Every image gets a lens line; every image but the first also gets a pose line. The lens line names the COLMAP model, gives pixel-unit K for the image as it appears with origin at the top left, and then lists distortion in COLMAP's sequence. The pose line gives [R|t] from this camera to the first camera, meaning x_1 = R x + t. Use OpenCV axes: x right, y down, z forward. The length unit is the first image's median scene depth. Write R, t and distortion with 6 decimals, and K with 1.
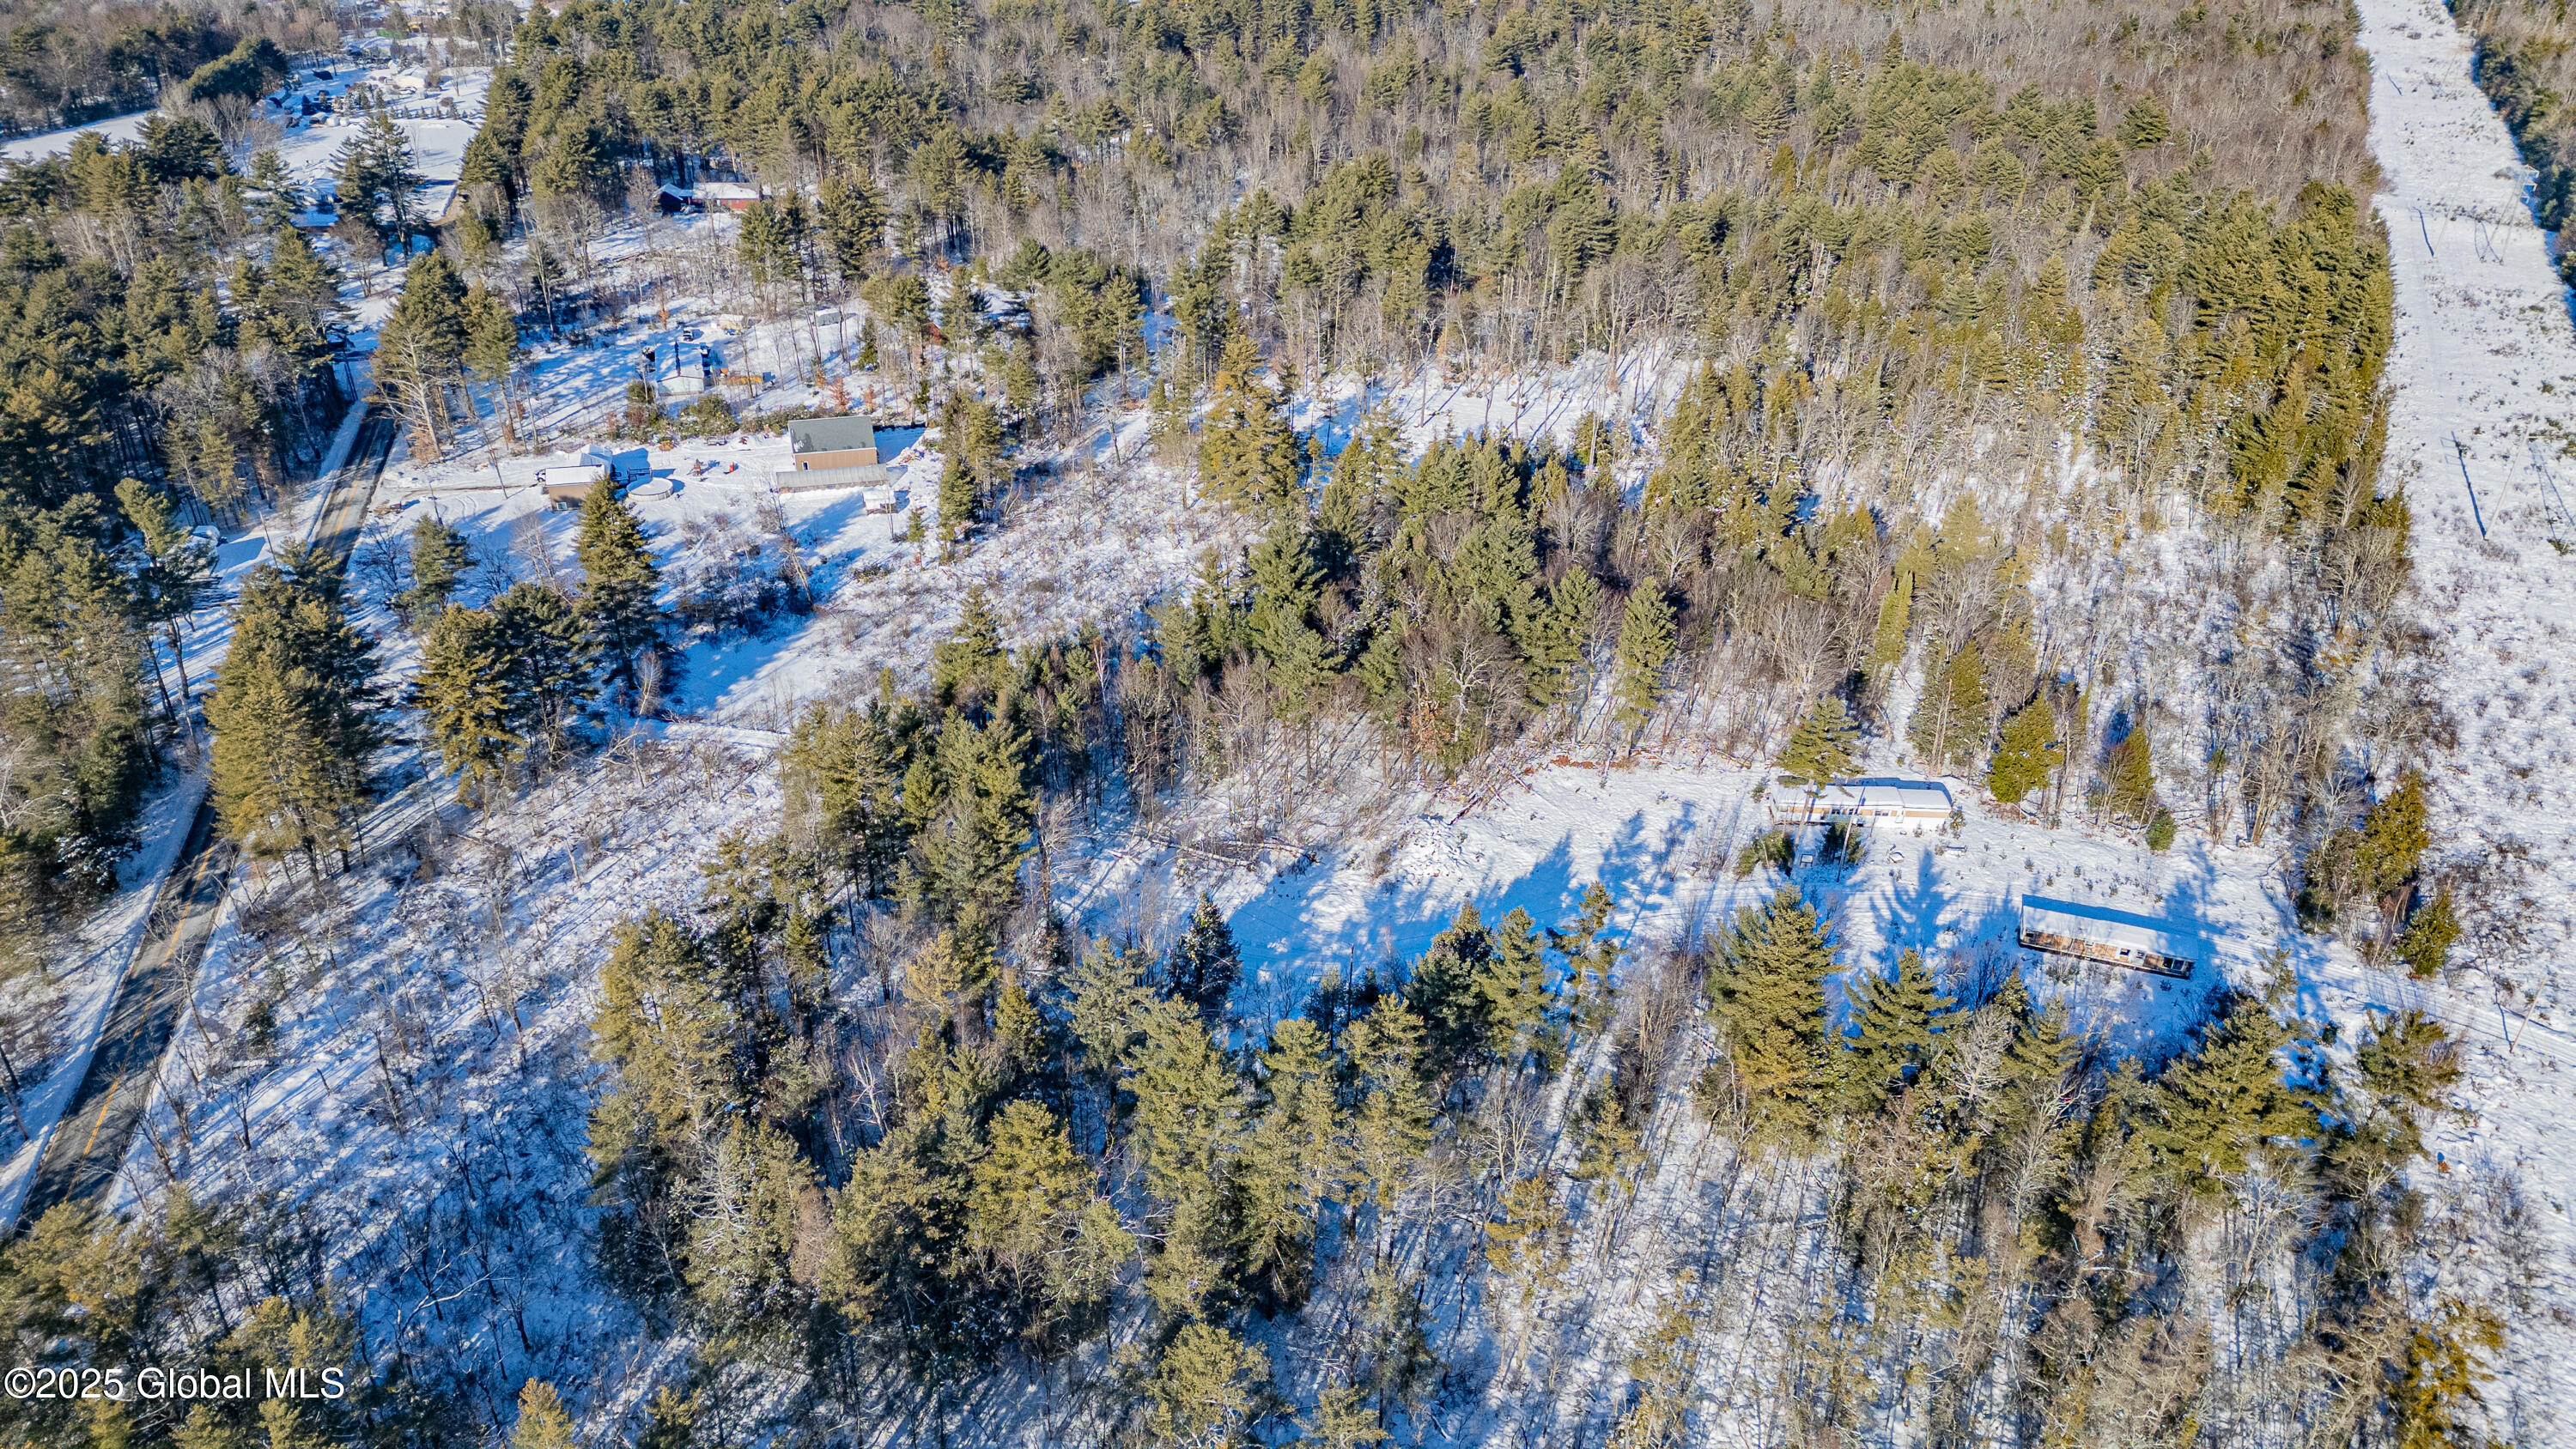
lens RADIAL K [[1791.4, 0, 1283.5], [0, 1791.4, 718.0], [0, 0, 1]] dist [0.074638, -0.067375]
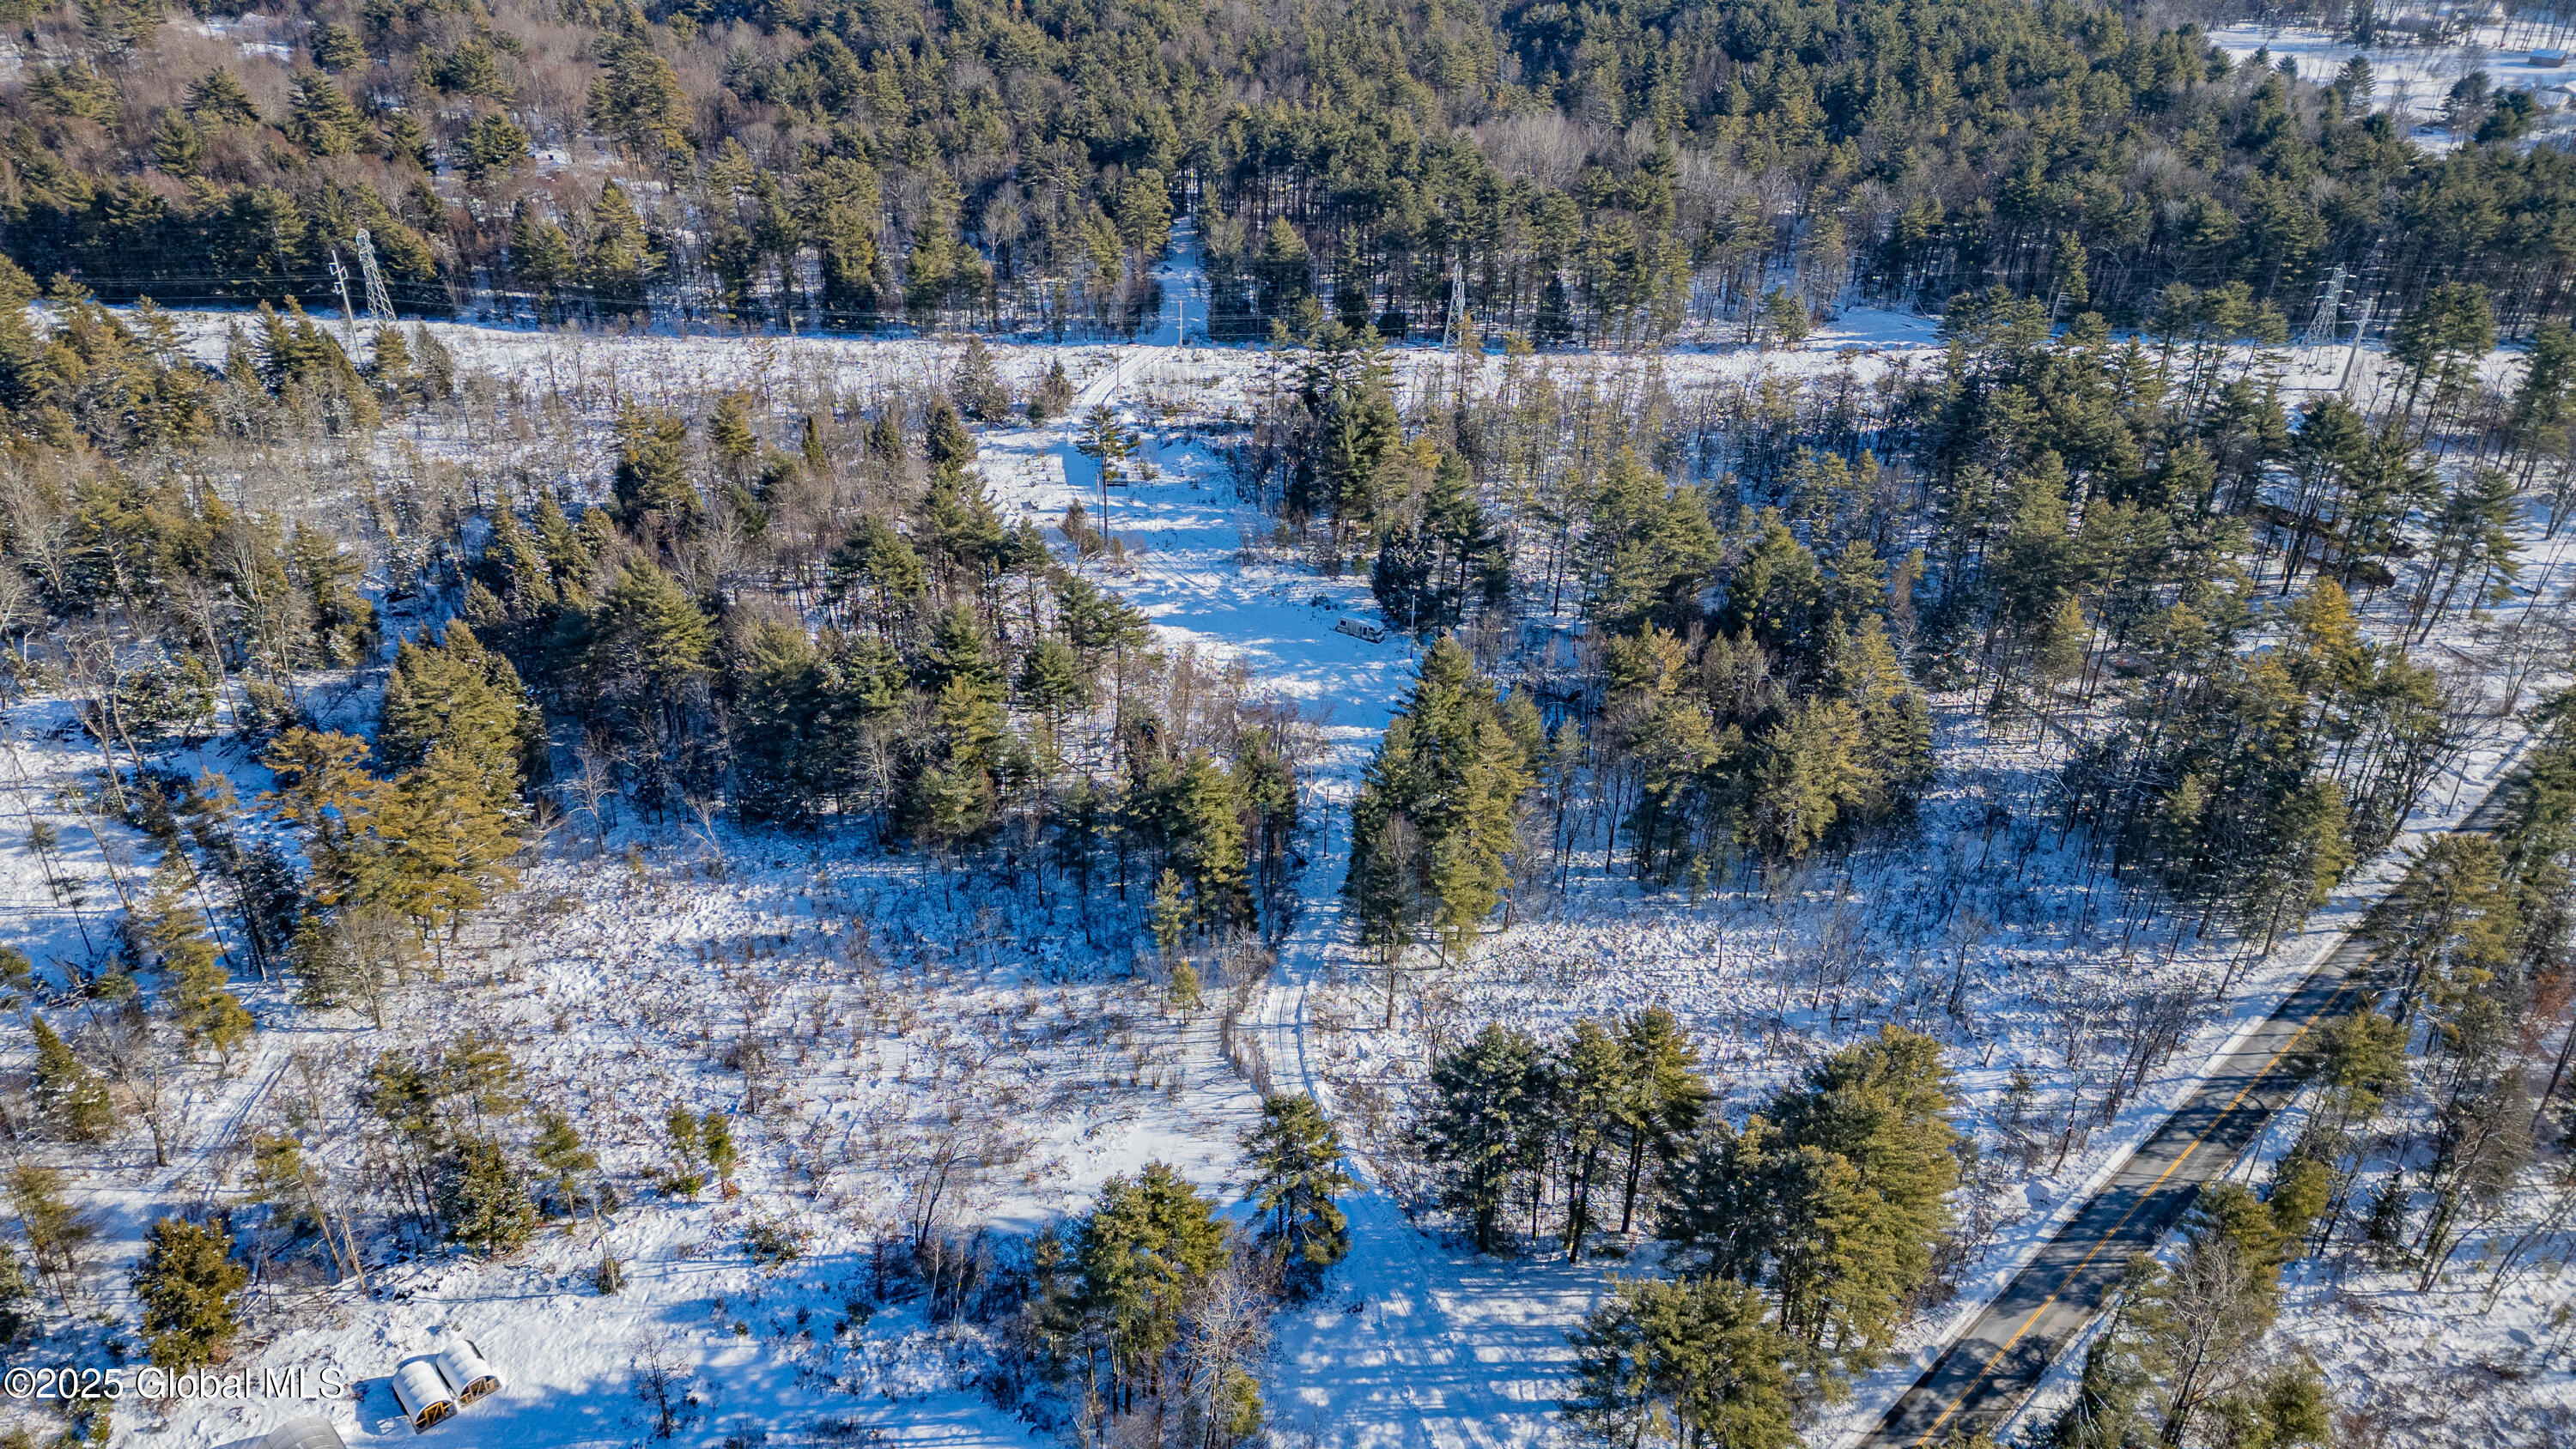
lens RADIAL K [[1791.4, 0, 1281.4], [0, 1791.4, 734.3], [0, 0, 1]] dist [0.074638, -0.067375]
pose [[-0.459885, -0.466048, 0.755847, -0.805816], [0.415901, 0.639015, 0.647060, -0.593924], [-0.784559, 0.611930, -0.100044, 1.011969]]
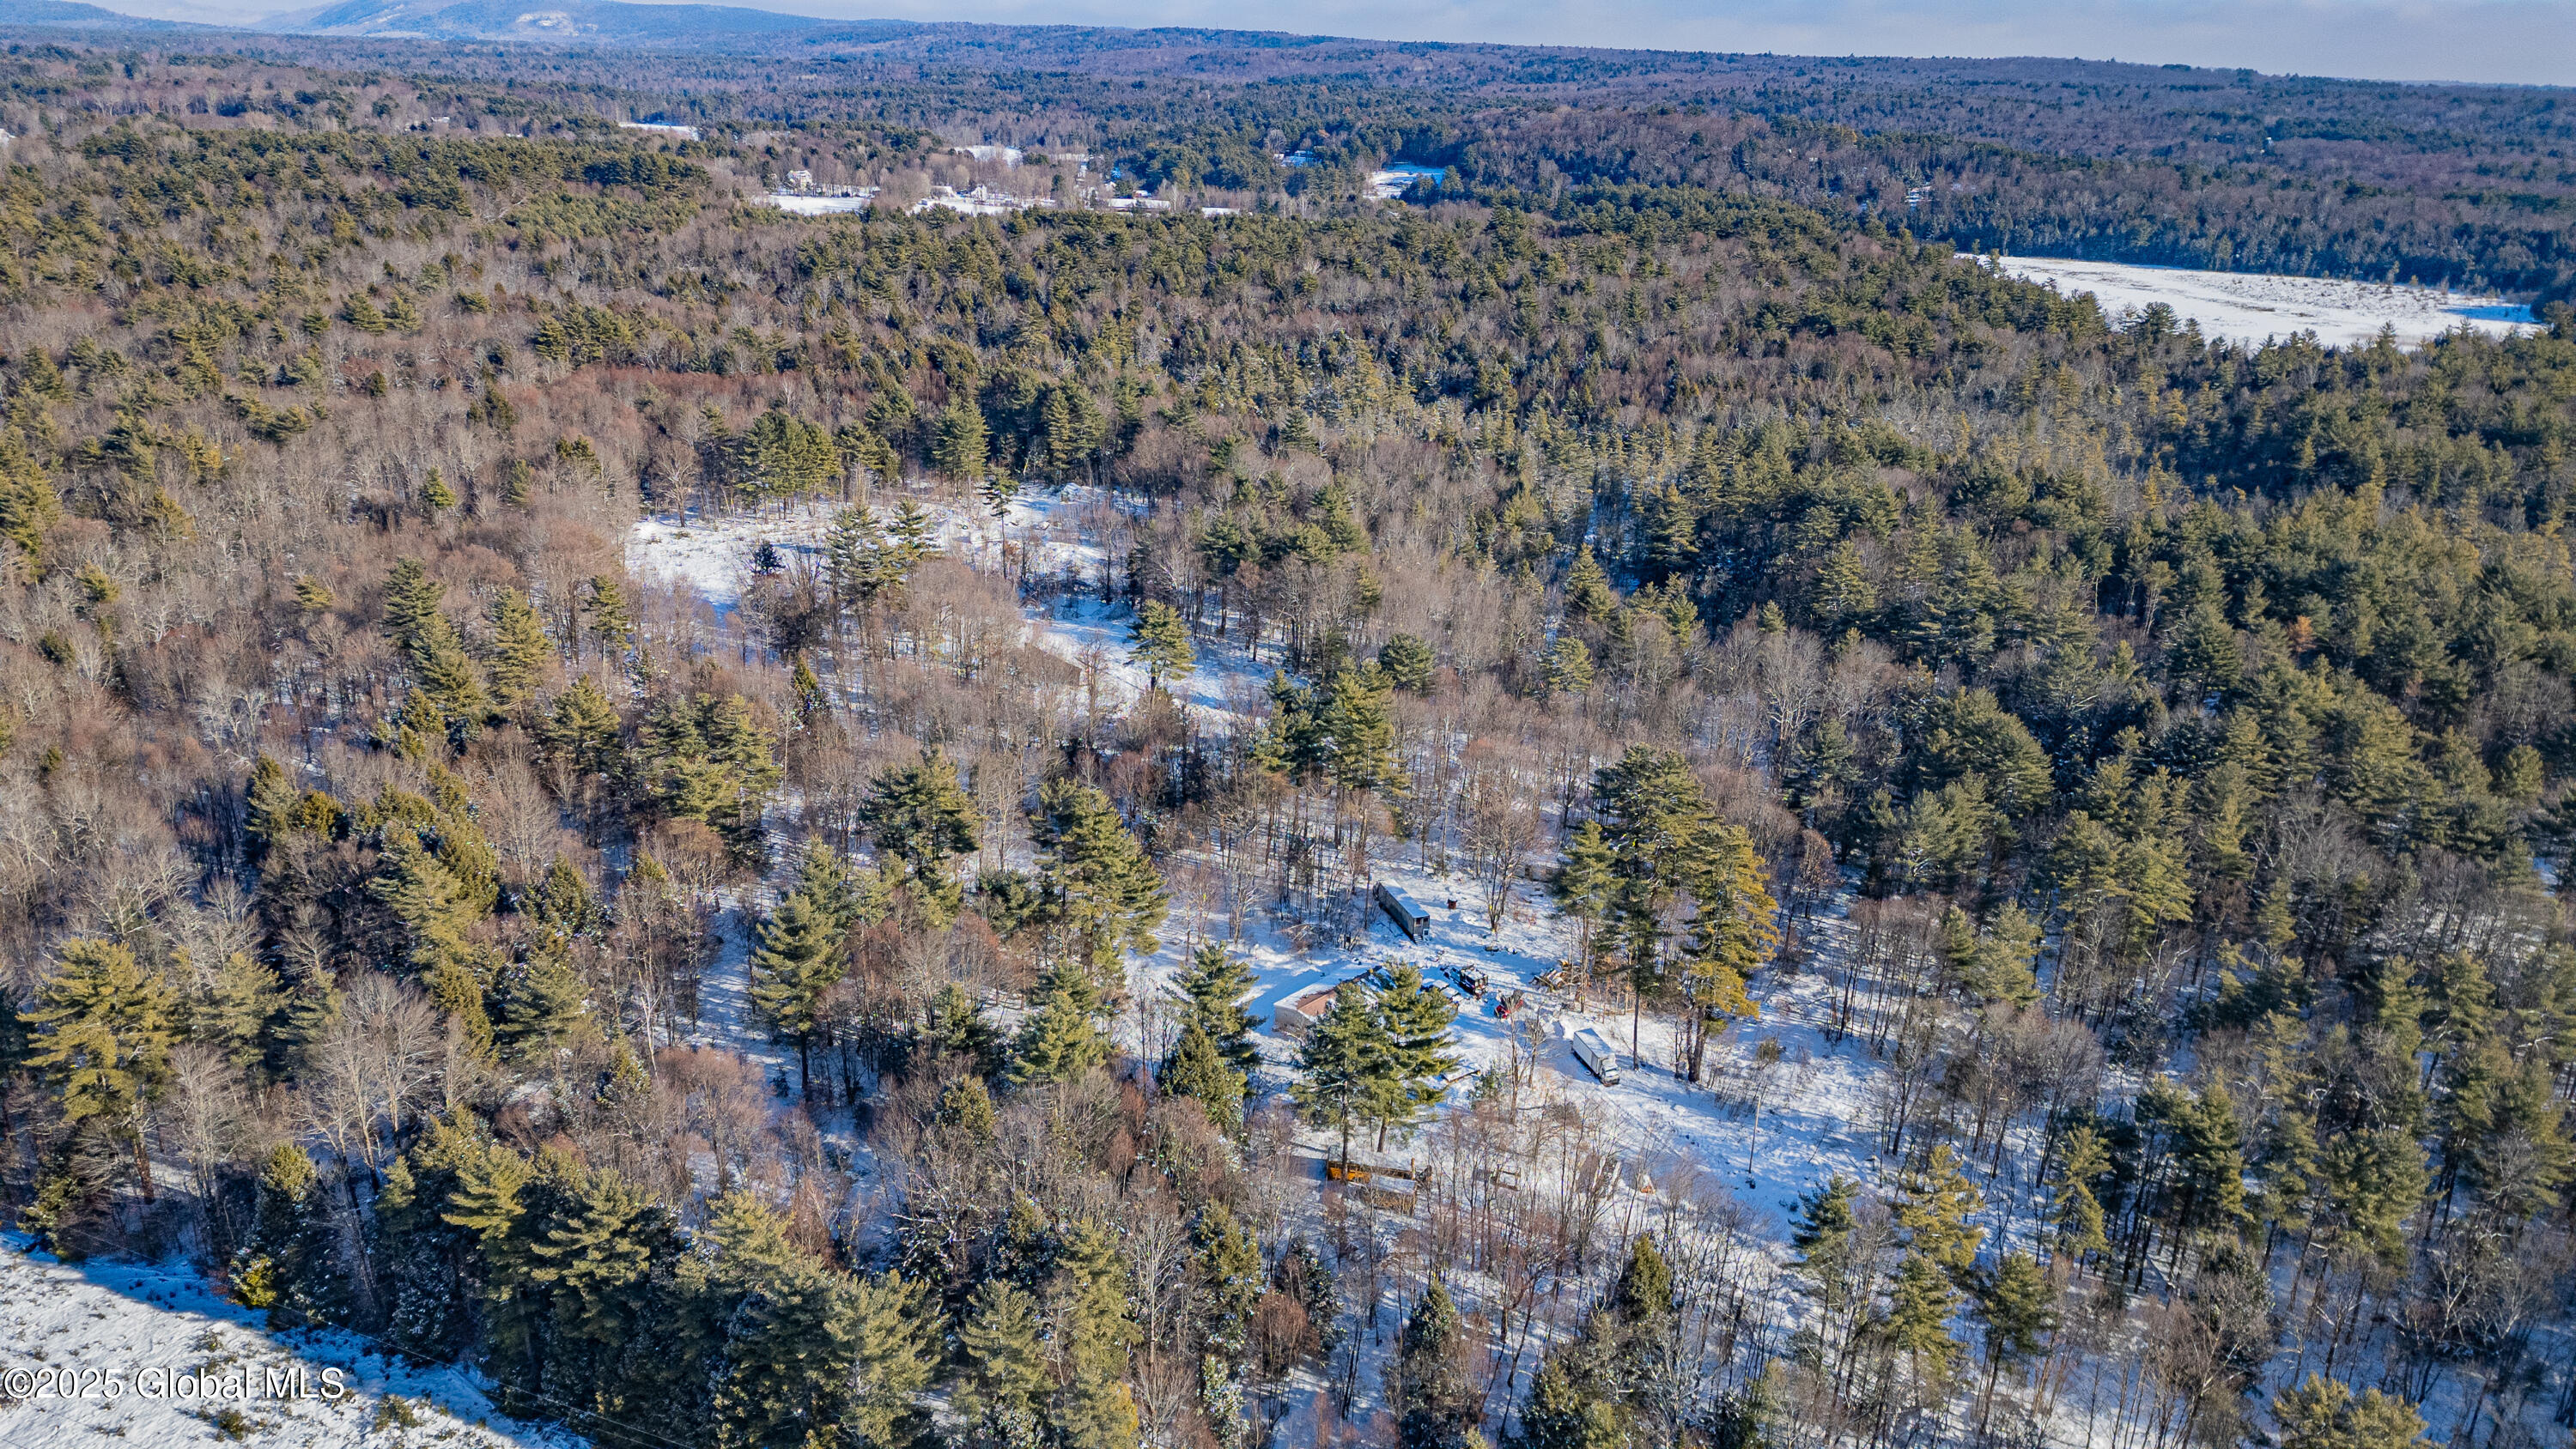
lens RADIAL K [[1791.4, 0, 1282.9], [0, 1791.4, 728.9], [0, 0, 1]] dist [0.074638, -0.067375]
pose [[-0.068882, -0.372318, 0.925546, 0.496251], [0.470230, 0.806108, 0.359268, -0.546724], [-0.879852, 0.459967, 0.119548, 0.966067]]
